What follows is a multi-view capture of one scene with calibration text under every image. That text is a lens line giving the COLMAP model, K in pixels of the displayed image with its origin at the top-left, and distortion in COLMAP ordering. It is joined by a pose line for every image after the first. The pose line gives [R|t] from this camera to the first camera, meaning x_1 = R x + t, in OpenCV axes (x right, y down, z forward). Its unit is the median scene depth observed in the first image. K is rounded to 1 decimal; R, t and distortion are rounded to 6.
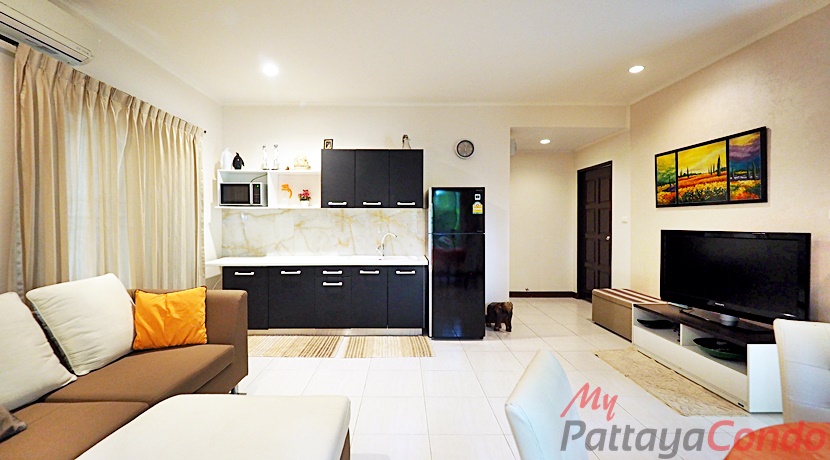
lens RADIAL K [[336.2, 0, 413.9], [0, 336.2, 219.6], [0, 0, 1]] dist [-0.000035, 0.000004]
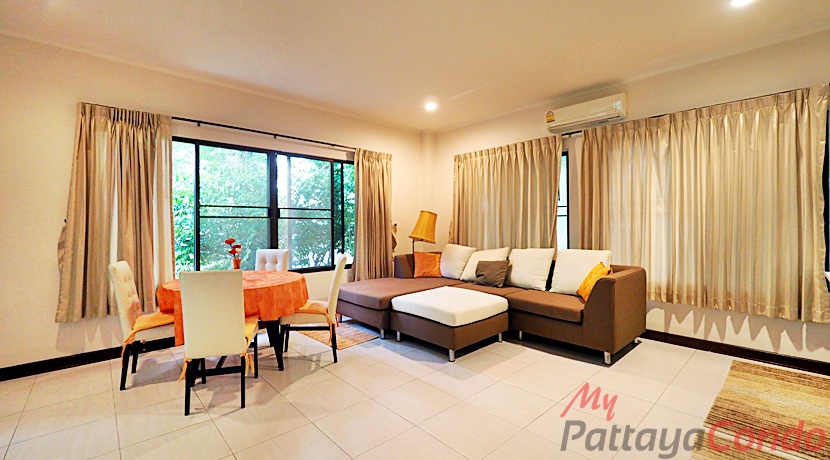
lens RADIAL K [[353.6, 0, 415.0], [0, 353.6, 230.0], [0, 0, 1]] dist [-0.015134, -0.000176]
pose [[-0.731850, 0.011938, -0.681361, 0.505739], [0.009288, 0.999928, 0.007543, 0.026672], [0.681403, -0.000808, -0.731908, 0.936990]]
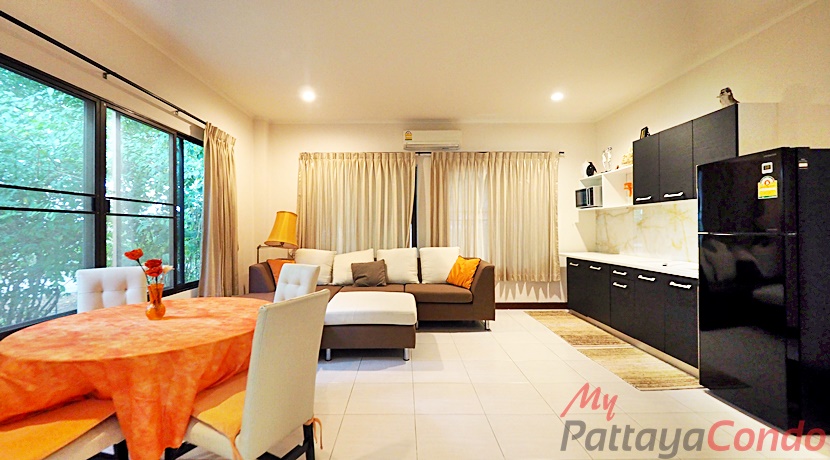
lens RADIAL K [[345.9, 0, 407.8], [0, 345.9, 227.1], [0, 0, 1]] dist [-0.000356, -0.000099]
pose [[0.021154, -0.003306, -0.999771, 0.713457], [0.010657, 0.999938, -0.003081, 0.025051], [0.999719, -0.010590, 0.021188, 0.382961]]
